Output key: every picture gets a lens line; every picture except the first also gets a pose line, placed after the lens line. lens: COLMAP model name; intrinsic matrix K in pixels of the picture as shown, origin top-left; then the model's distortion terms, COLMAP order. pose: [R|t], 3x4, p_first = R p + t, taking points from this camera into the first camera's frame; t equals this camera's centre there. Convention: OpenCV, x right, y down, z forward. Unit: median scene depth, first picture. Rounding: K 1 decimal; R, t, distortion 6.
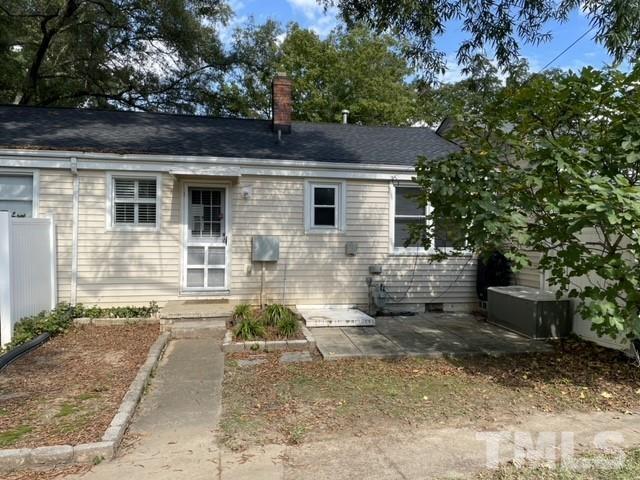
lens RADIAL K [[479.1, 0, 320.0], [0, 479.1, 240.0], [0, 0, 1]] dist [0.066809, 0.001019]
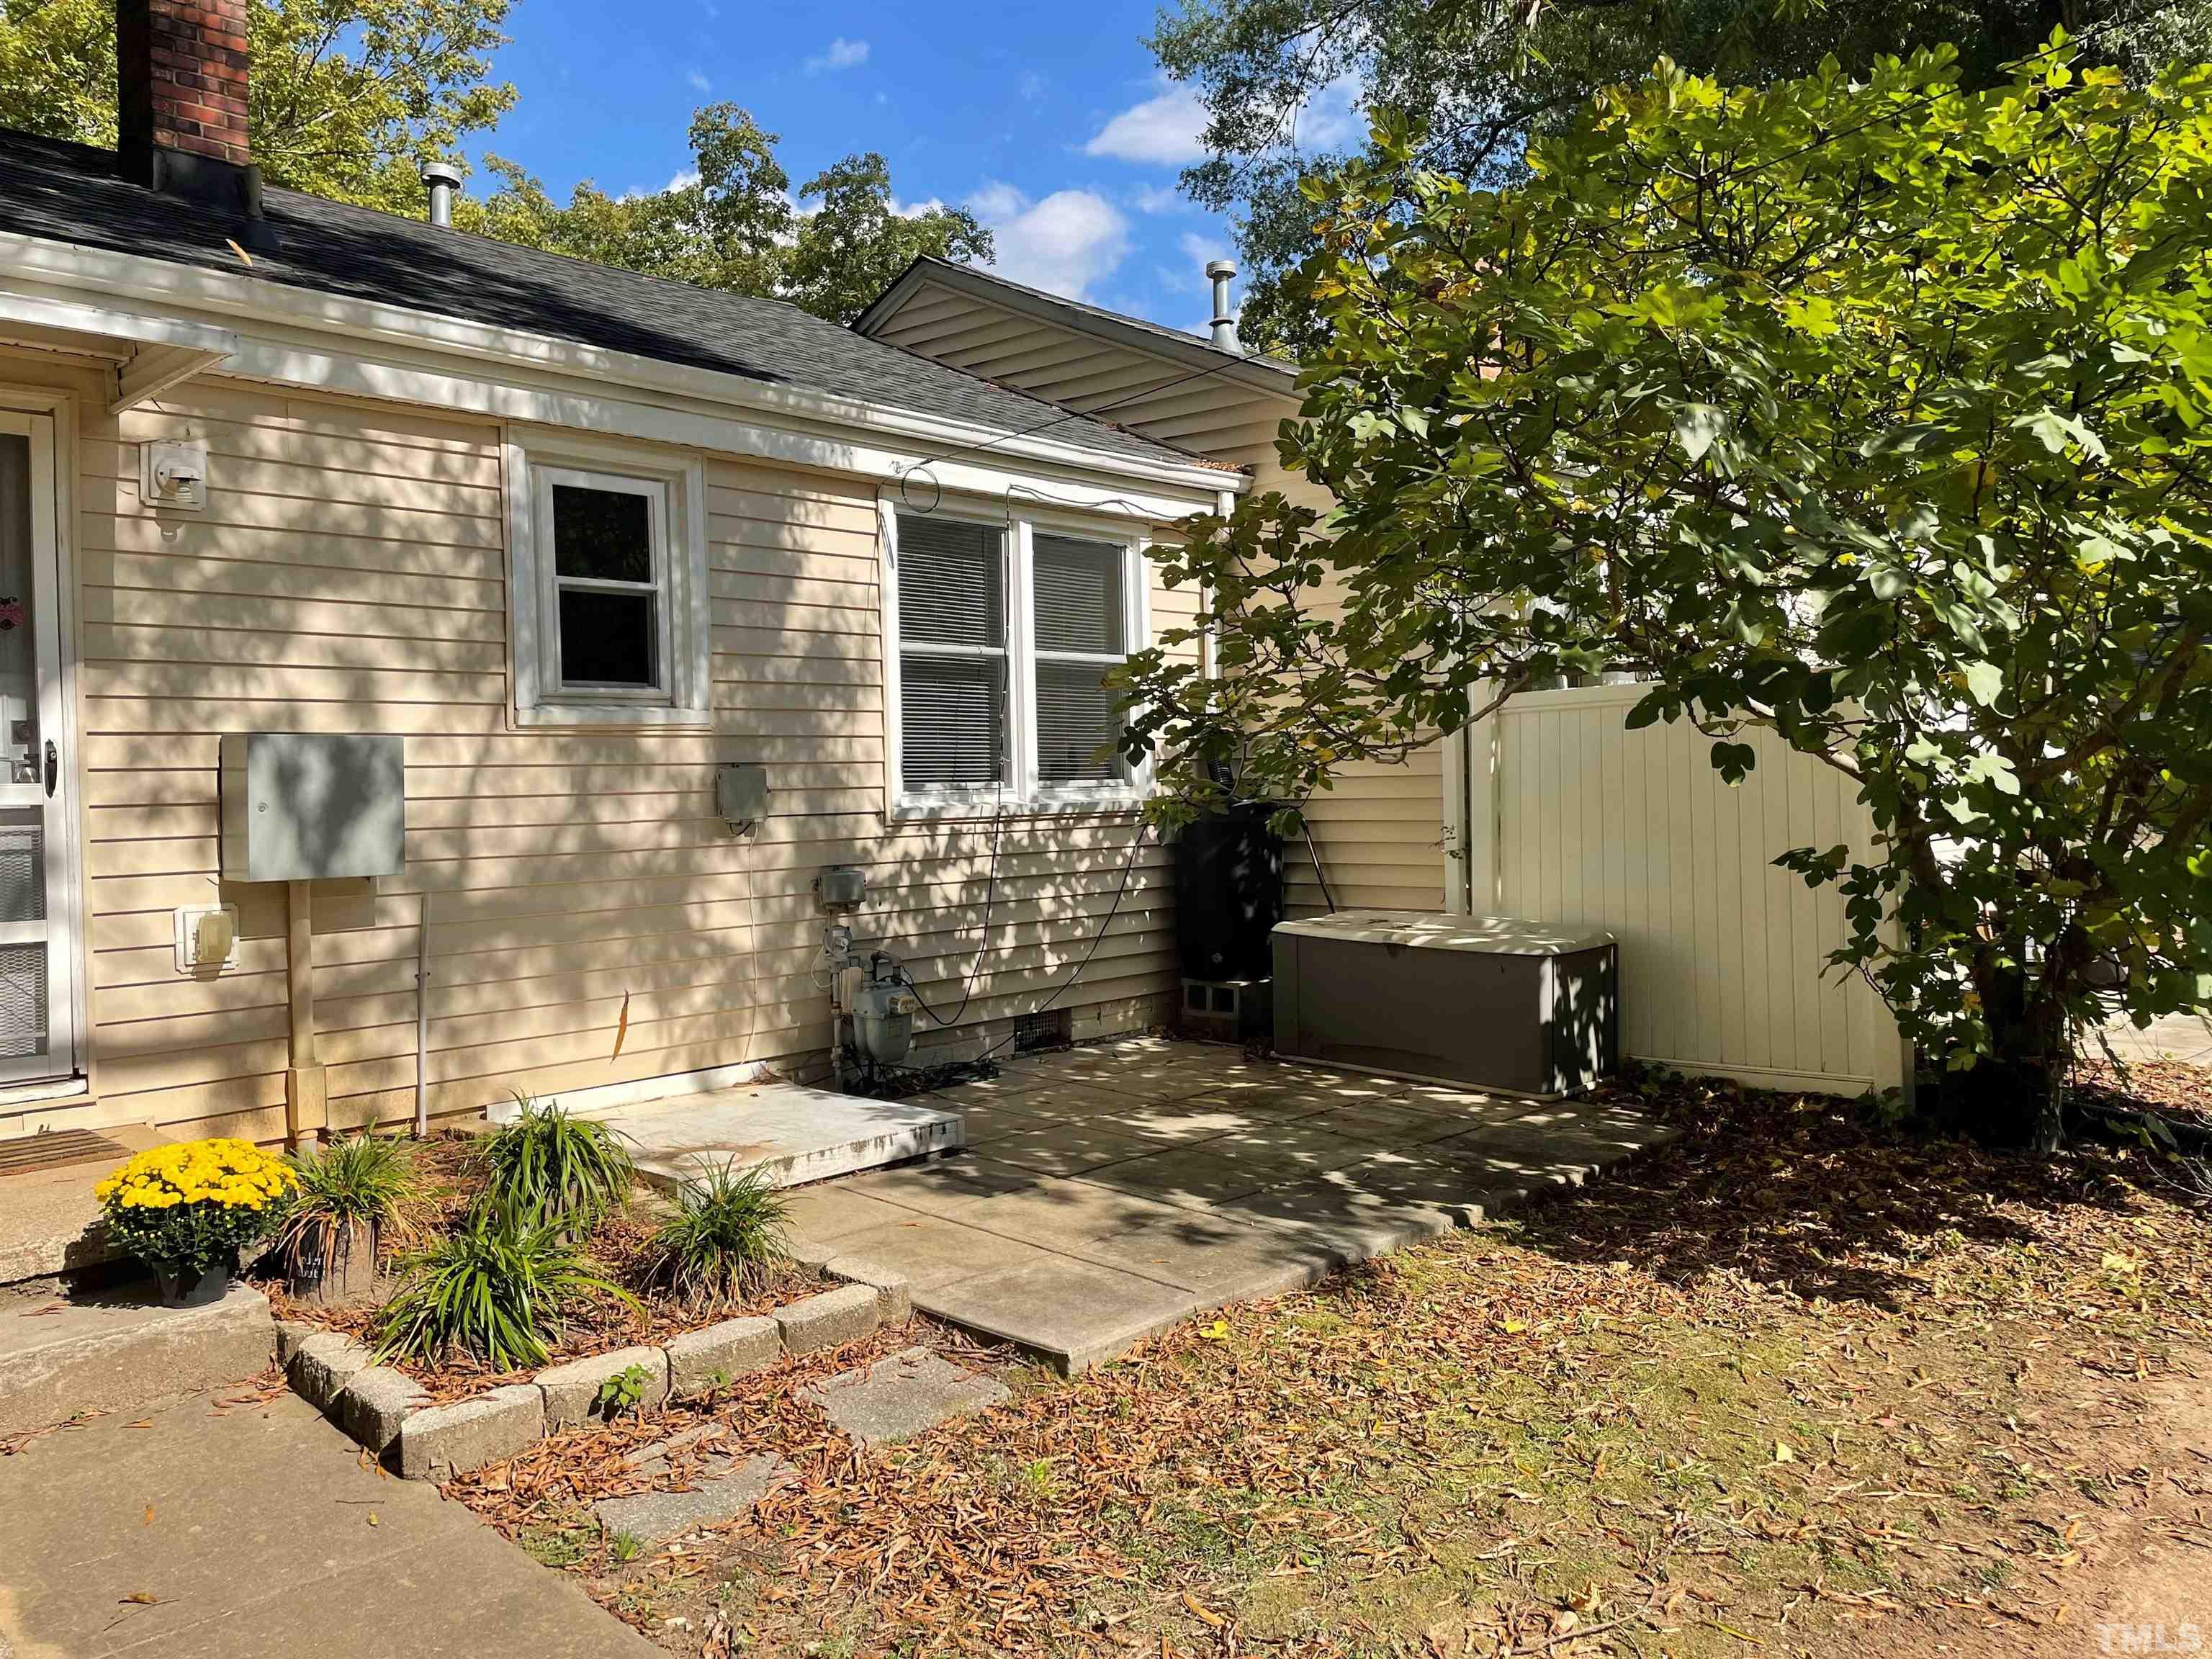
lens RADIAL K [[1655.9, 0, 1106.0], [0, 1655.9, 829.5], [0, 0, 1]] dist [0.066809, 0.001019]
pose [[0.804187, -0.046105, 0.592586, -0.236655], [0.036202, 0.998935, 0.028591, 0.017332], [-0.593273, -0.001540, 0.805000, 0.329546]]
